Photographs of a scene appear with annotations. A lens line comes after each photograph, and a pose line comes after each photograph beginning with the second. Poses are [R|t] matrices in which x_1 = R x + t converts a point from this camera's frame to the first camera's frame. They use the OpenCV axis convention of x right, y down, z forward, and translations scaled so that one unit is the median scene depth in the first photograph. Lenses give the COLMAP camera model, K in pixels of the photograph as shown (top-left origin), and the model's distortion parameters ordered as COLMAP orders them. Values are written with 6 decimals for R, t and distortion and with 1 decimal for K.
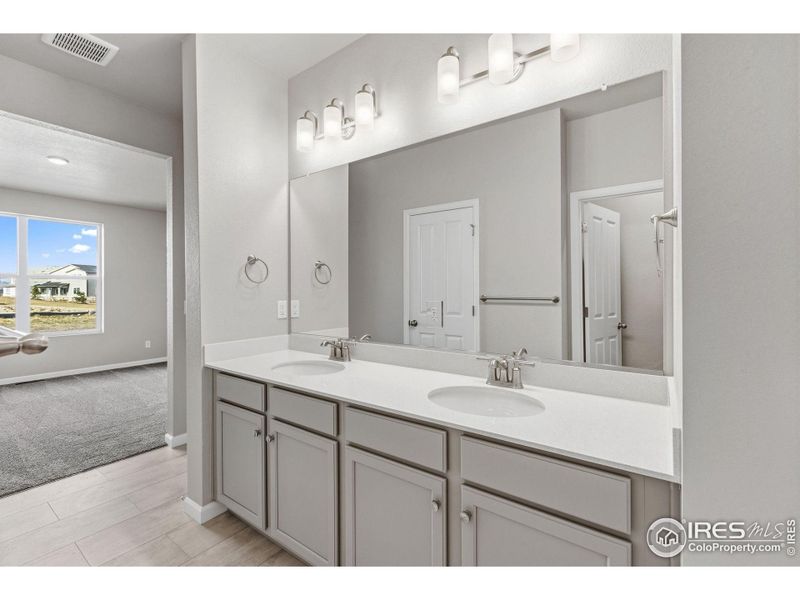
lens RADIAL K [[357.6, 0, 396.9], [0, 357.6, 292.0], [0, 0, 1]] dist [0.000236, -0.000797]
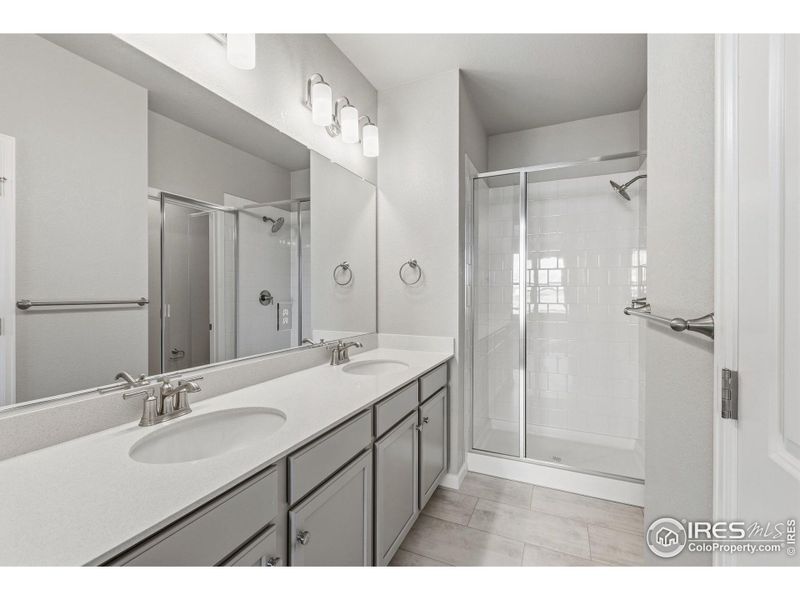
lens RADIAL K [[357.6, 0, 396.9], [0, 357.6, 292.0], [0, 0, 1]] dist [0.000236, -0.000797]
pose [[-0.207304, -0.003752, 0.978269, -0.943359], [-0.000590, 0.999993, 0.003711, -0.014685], [-0.978276, 0.000192, -0.207304, 0.879551]]
